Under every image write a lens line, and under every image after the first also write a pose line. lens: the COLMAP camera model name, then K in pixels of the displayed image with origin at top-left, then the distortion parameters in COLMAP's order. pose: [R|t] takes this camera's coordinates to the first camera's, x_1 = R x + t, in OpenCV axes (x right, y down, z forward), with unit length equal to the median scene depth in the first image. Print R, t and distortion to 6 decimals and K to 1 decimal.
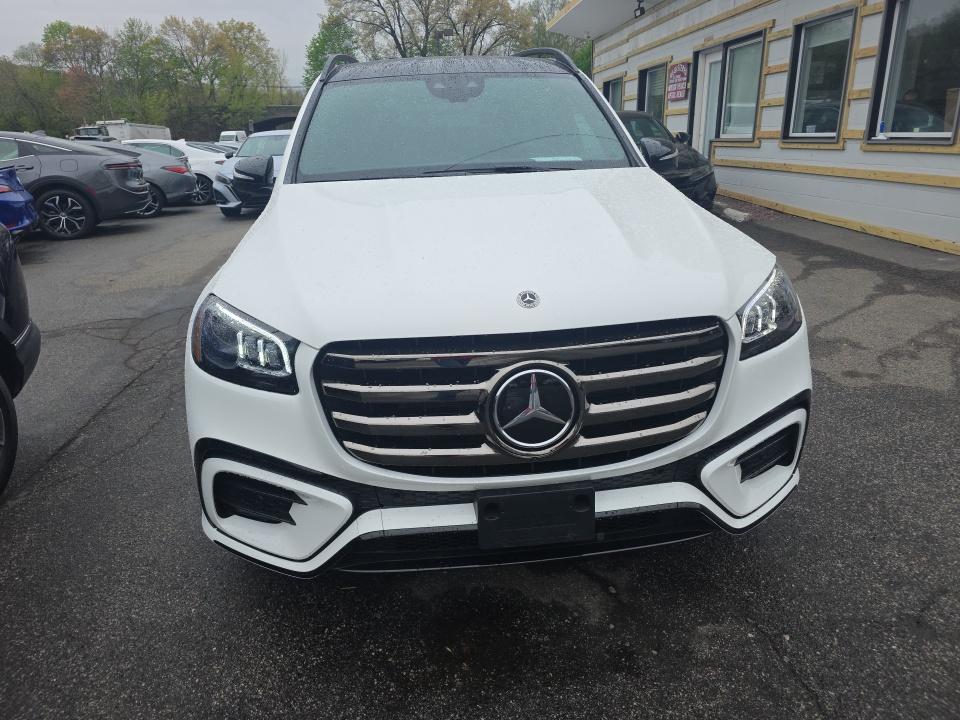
lens RADIAL K [[641.4, 0, 476.1], [0, 641.4, 338.3], [0, 0, 1]] dist [0.053755, -0.046885]
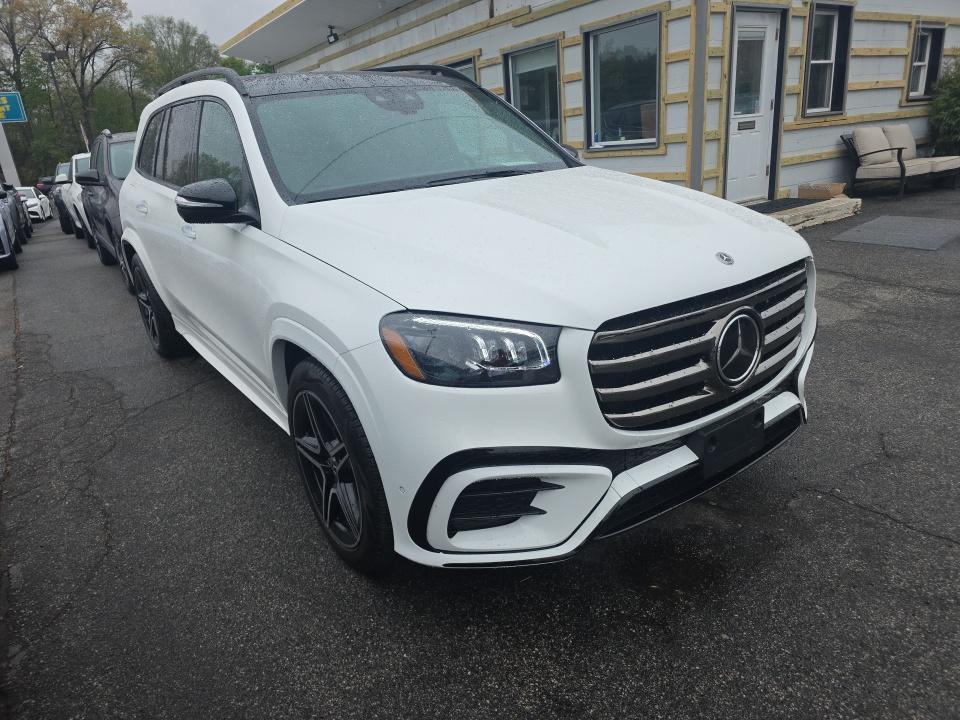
lens RADIAL K [[643.3, 0, 480.0], [0, 643.3, 360.0], [0, 0, 1]] dist [0.055334, -0.050043]
pose [[0.867137, -0.194637, 0.458464, -0.210163], [0.199225, 0.979182, 0.038890, -0.003089], [-0.456490, 0.057614, 0.887861, 0.031365]]
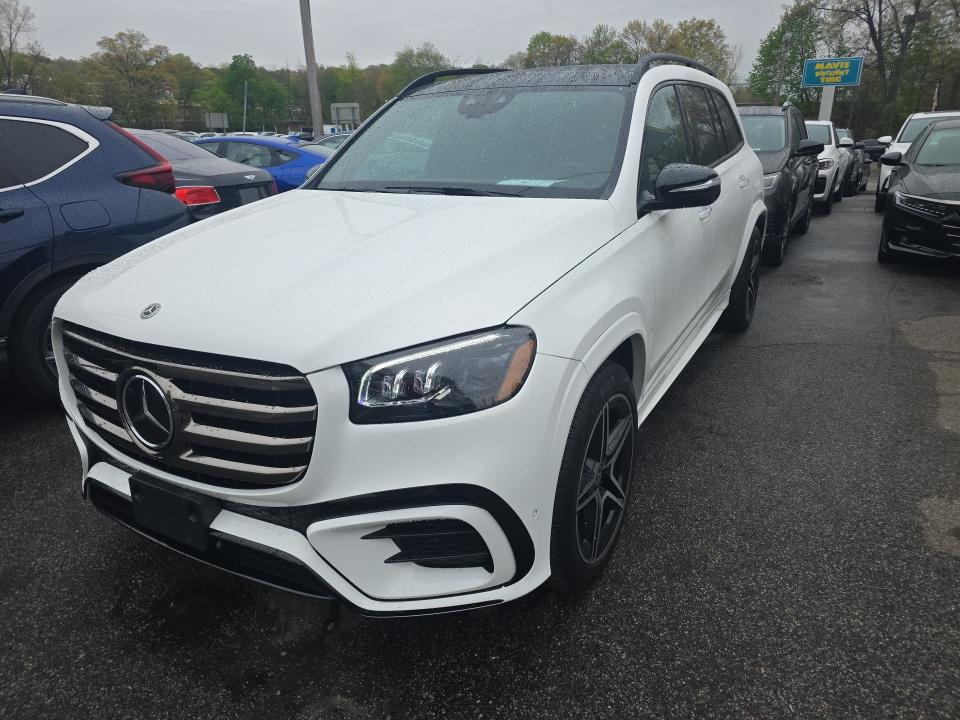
lens RADIAL K [[644.9, 0, 481.0], [0, 644.9, 350.0], [0, 0, 1]] dist [0.052594, -0.052950]
pose [[0.814437, 0.204072, -0.543182, 0.260652], [-0.195271, 0.977907, 0.074612, -0.042778], [0.546408, 0.045301, 0.836293, 0.086963]]
